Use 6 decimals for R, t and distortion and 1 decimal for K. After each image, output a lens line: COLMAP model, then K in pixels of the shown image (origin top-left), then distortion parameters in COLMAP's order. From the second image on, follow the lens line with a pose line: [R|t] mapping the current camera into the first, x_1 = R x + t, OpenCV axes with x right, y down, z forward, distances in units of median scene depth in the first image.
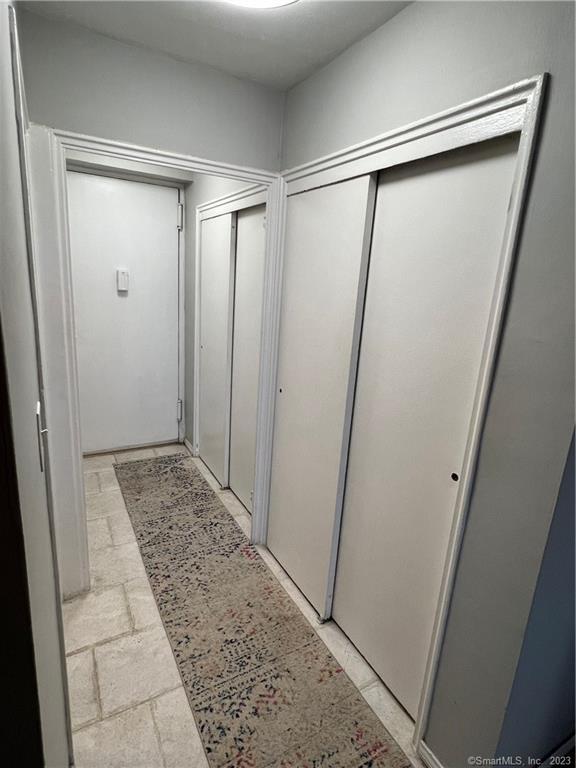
lens RADIAL K [[405.7, 0, 283.6], [0, 405.7, 385.4], [0, 0, 1]] dist [0.001713, 0.000825]
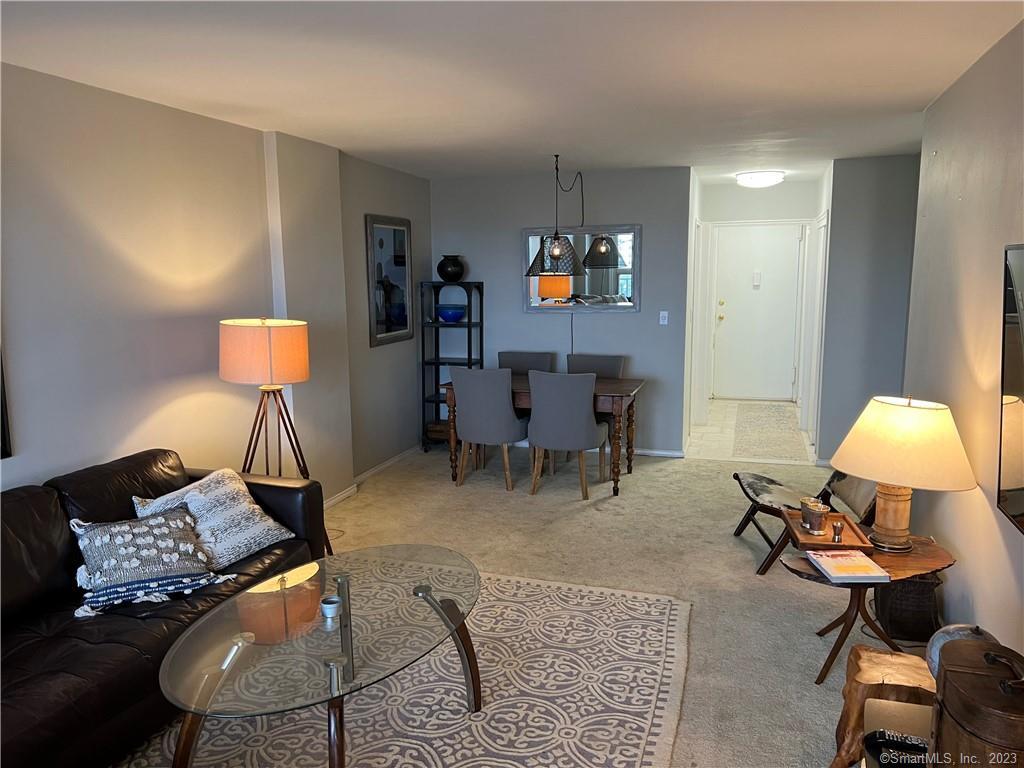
lens RADIAL K [[770.2, 0, 503.7], [0, 770.2, 386.3], [0, 0, 1]] dist [0.046174, -0.067043]
pose [[0.679848, 0.031775, -0.732665, 1.294587], [-0.127342, 0.988999, -0.075270, 0.563069], [0.722213, 0.144471, 0.676415, -1.863419]]
